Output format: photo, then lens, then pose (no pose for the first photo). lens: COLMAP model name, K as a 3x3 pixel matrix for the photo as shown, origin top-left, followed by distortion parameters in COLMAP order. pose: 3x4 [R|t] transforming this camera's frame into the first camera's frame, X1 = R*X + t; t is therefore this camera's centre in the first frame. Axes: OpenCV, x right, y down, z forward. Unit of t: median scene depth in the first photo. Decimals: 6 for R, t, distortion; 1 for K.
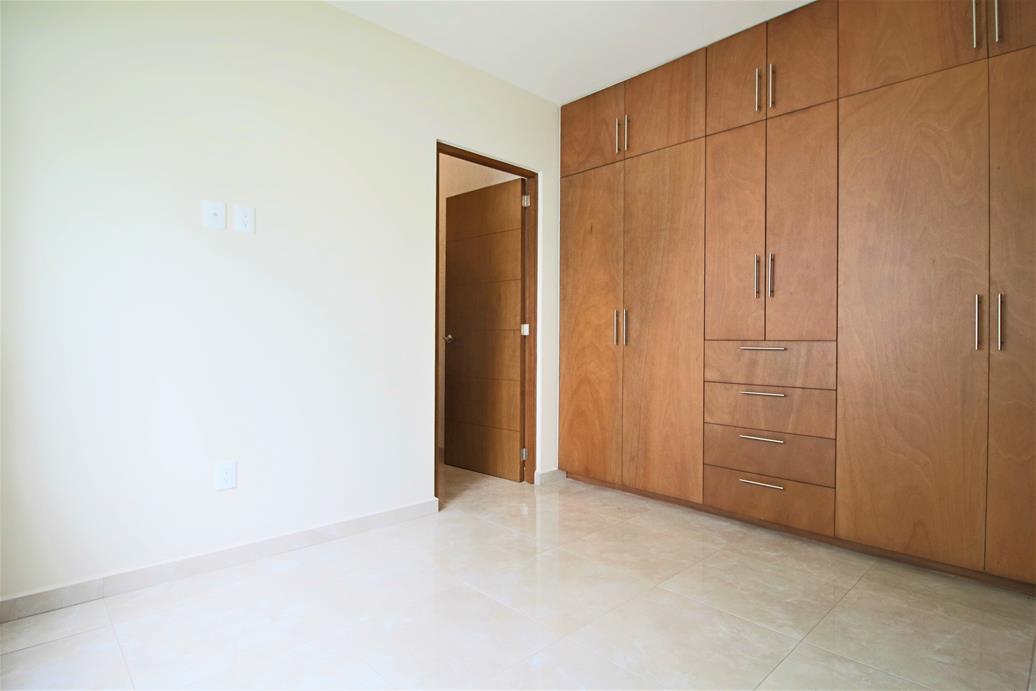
lens RADIAL K [[532.9, 0, 518.6], [0, 532.9, 346.4], [0, 0, 1]] dist [-0.009144, -0.005084]
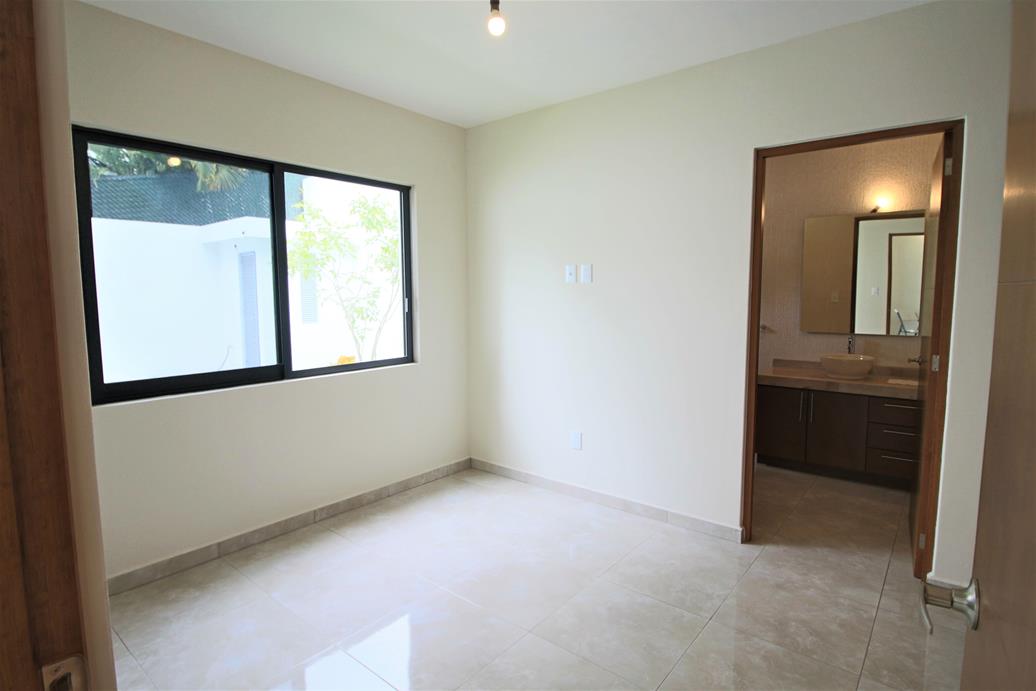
lens RADIAL K [[532.9, 0, 520.6], [0, 532.9, 345.9], [0, 0, 1]] dist [-0.009144, -0.005084]
pose [[0.138556, 0.084861, -0.986712, 0.853937], [-0.011292, 0.996393, 0.084108, -0.147268], [0.990290, -0.000512, 0.139014, 0.559867]]
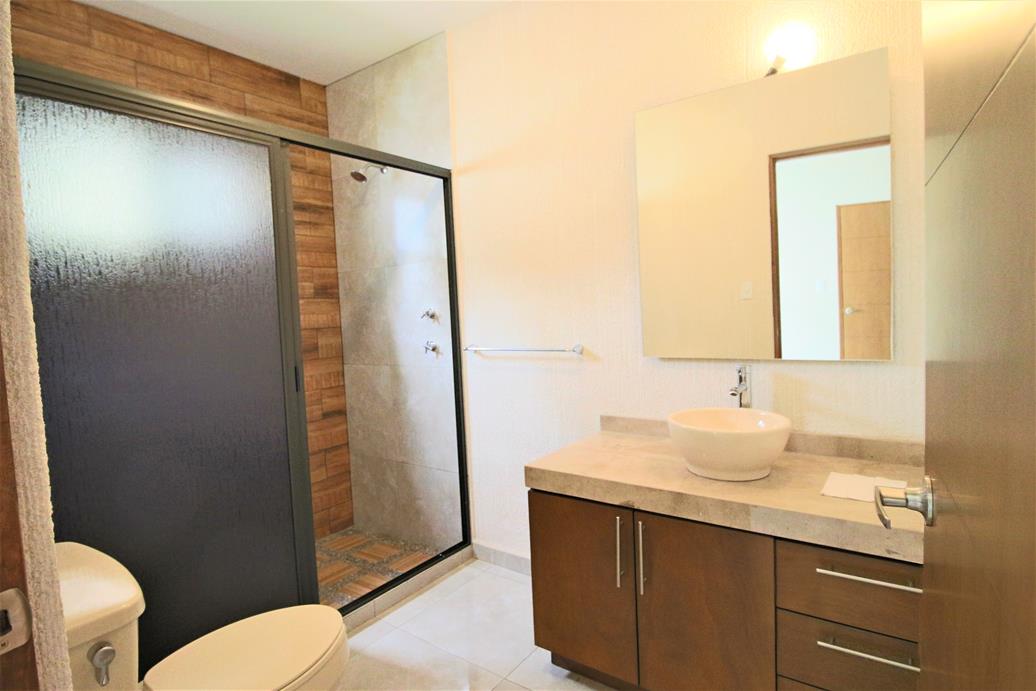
lens RADIAL K [[532.9, 0, 515.9], [0, 532.9, 345.5], [0, 0, 1]] dist [-0.009144, -0.005084]
pose [[0.184064, 0.042812, -0.981981, 0.290672], [0.031117, 0.998296, 0.049356, -0.130281], [0.982422, -0.039641, 0.182418, 1.107556]]
